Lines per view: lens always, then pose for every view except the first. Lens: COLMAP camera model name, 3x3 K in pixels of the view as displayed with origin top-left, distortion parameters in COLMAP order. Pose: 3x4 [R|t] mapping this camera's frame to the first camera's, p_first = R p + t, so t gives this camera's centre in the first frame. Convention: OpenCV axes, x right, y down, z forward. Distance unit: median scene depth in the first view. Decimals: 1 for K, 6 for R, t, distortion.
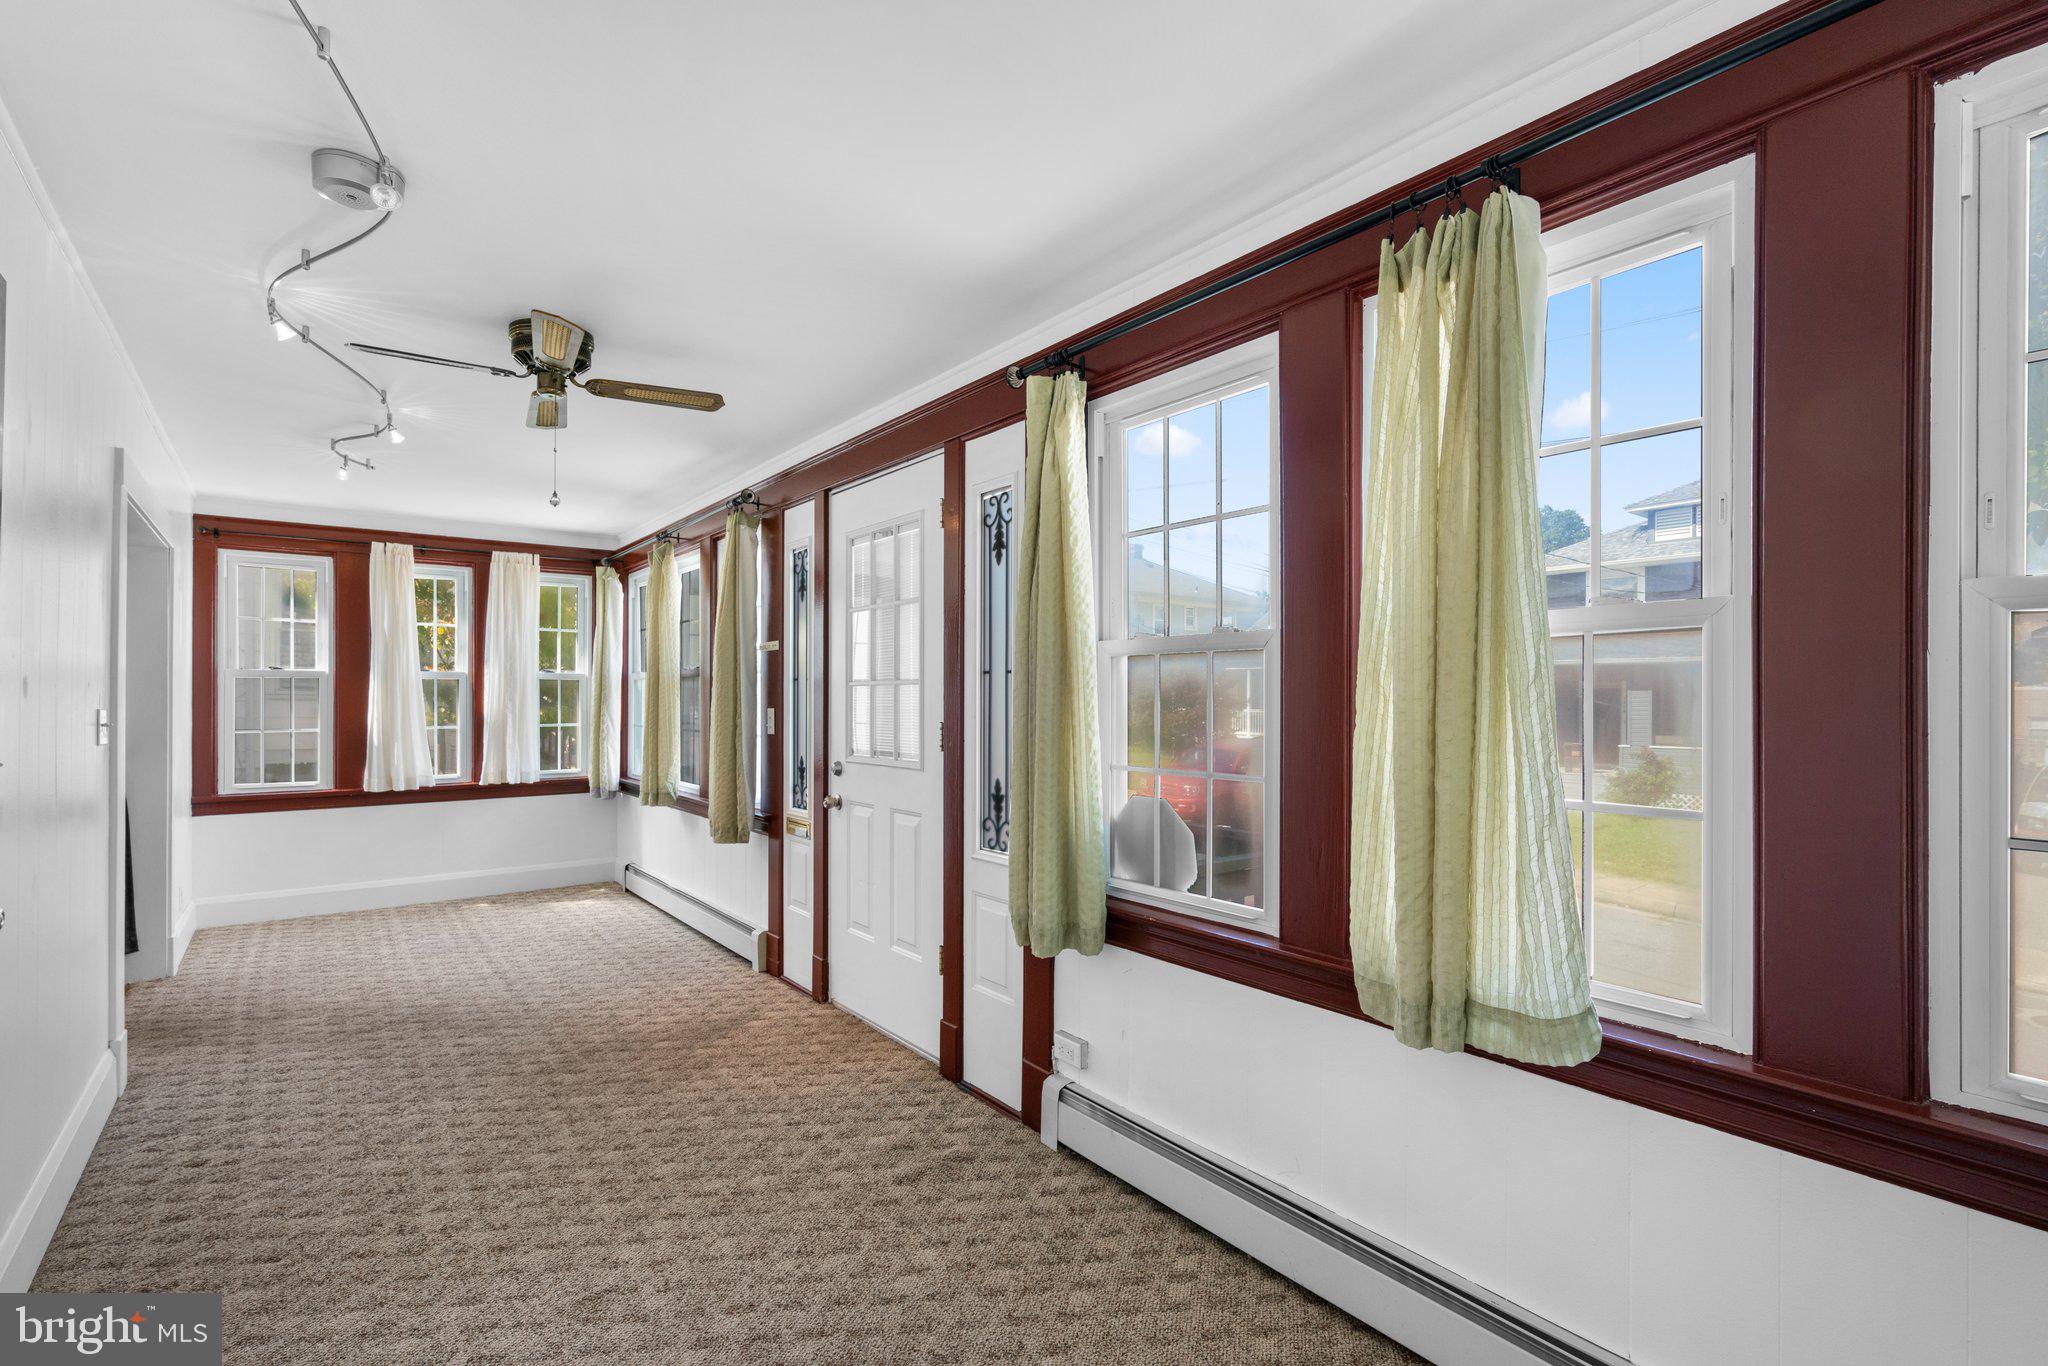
lens RADIAL K [[933.5, 0, 1021.0], [0, 933.5, 690.6], [0, 0, 1]] dist [-0.005452, 0.006785]
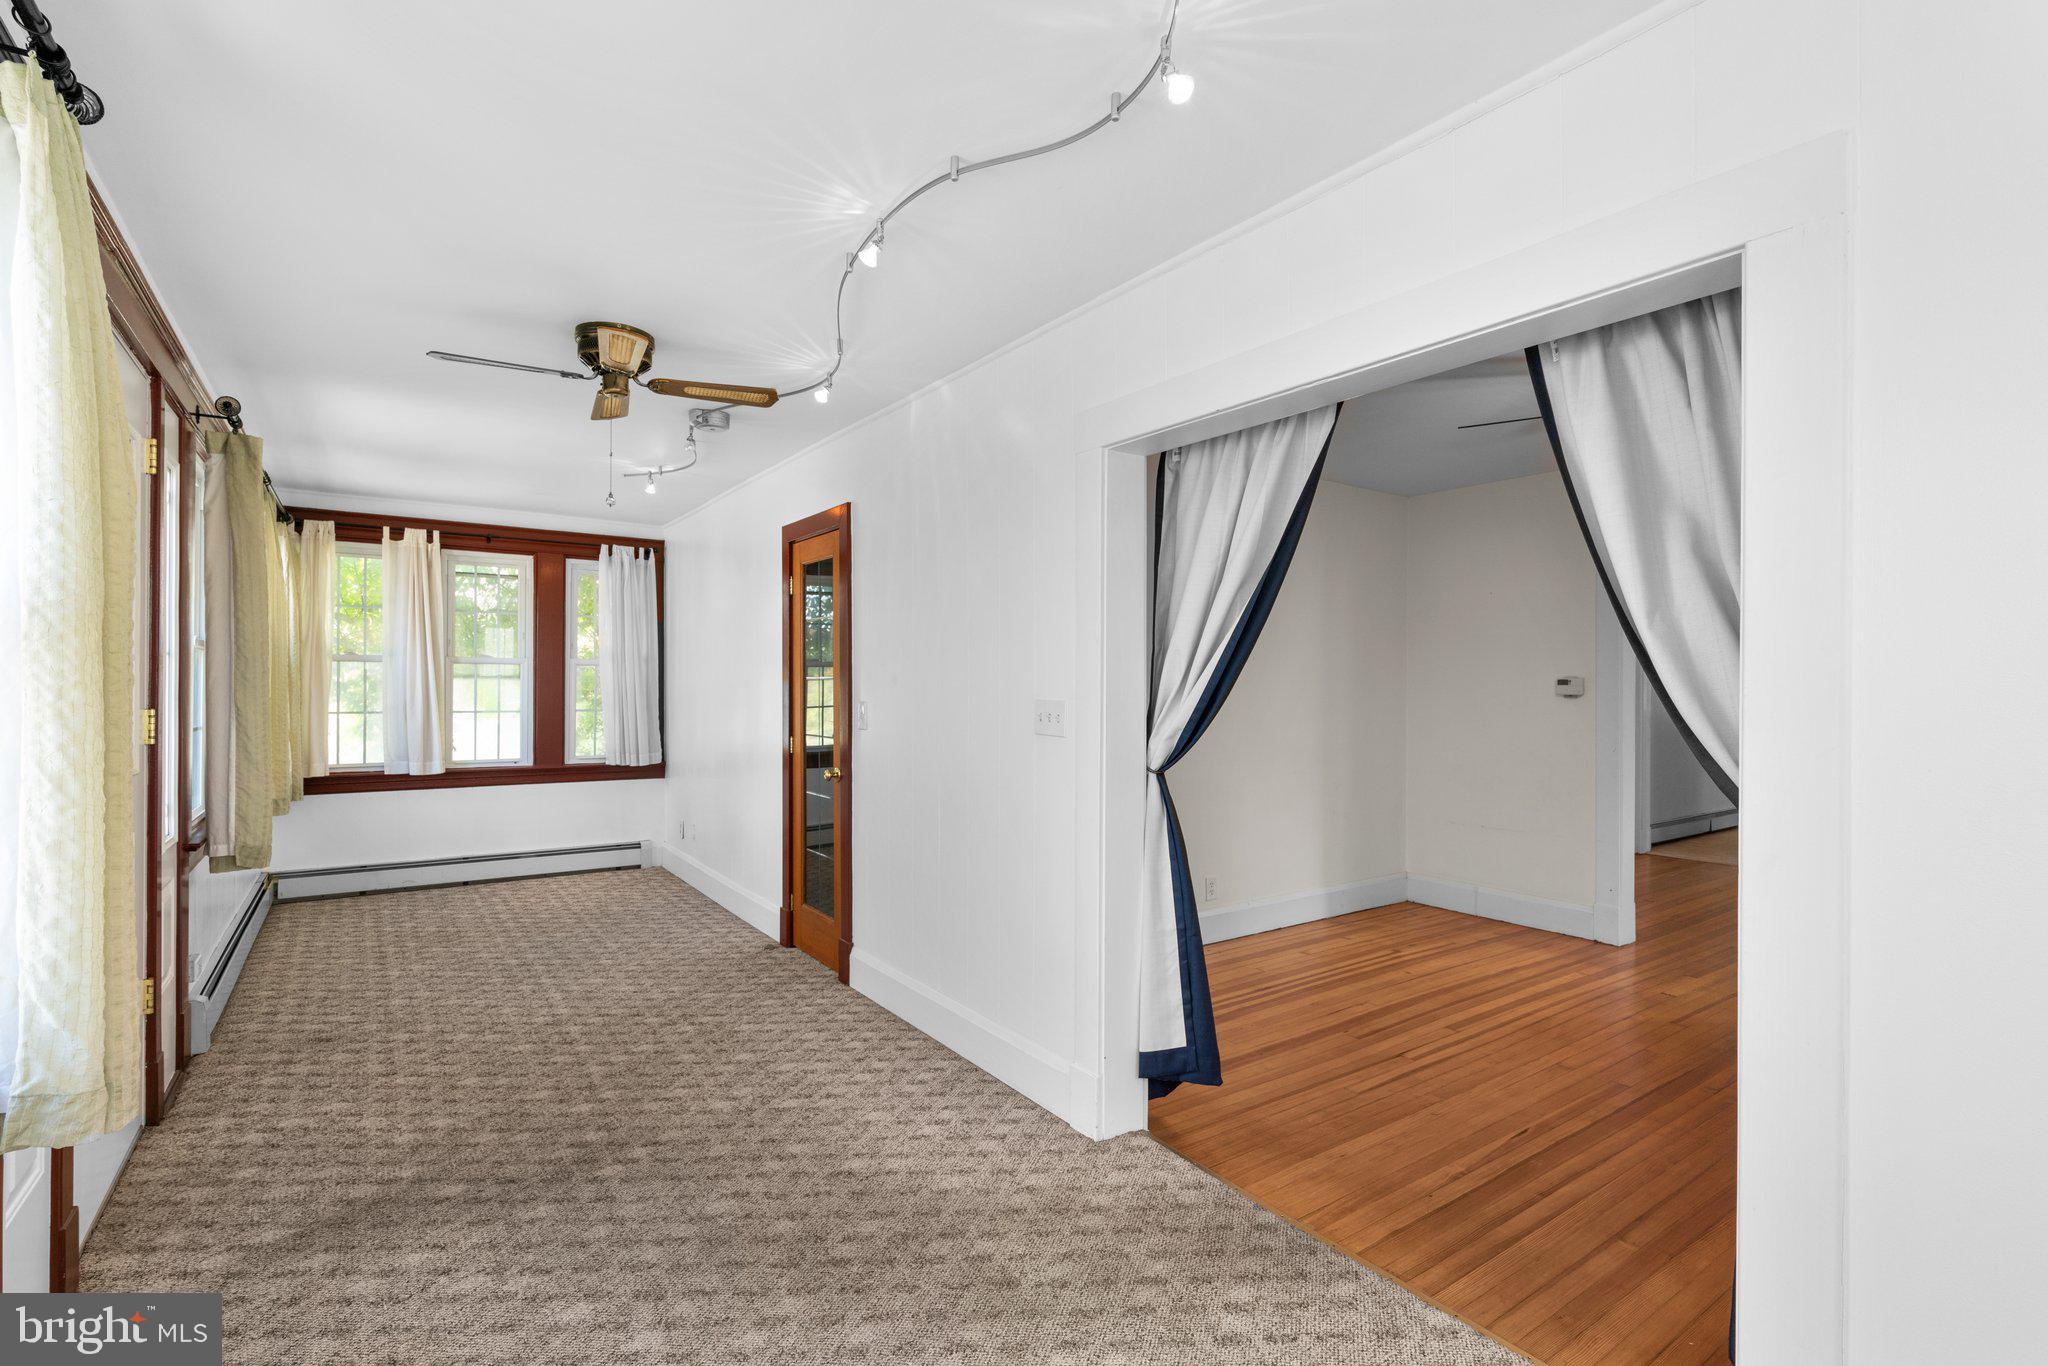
lens RADIAL K [[933.5, 0, 1021.0], [0, 933.5, 690.6], [0, 0, 1]] dist [-0.005452, 0.006785]
pose [[-0.998909, -0.008792, 0.045859, -0.999859], [-0.009023, 0.999948, -0.004828, 0.015558], [-0.045814, -0.005237, -0.998936, 2.006674]]
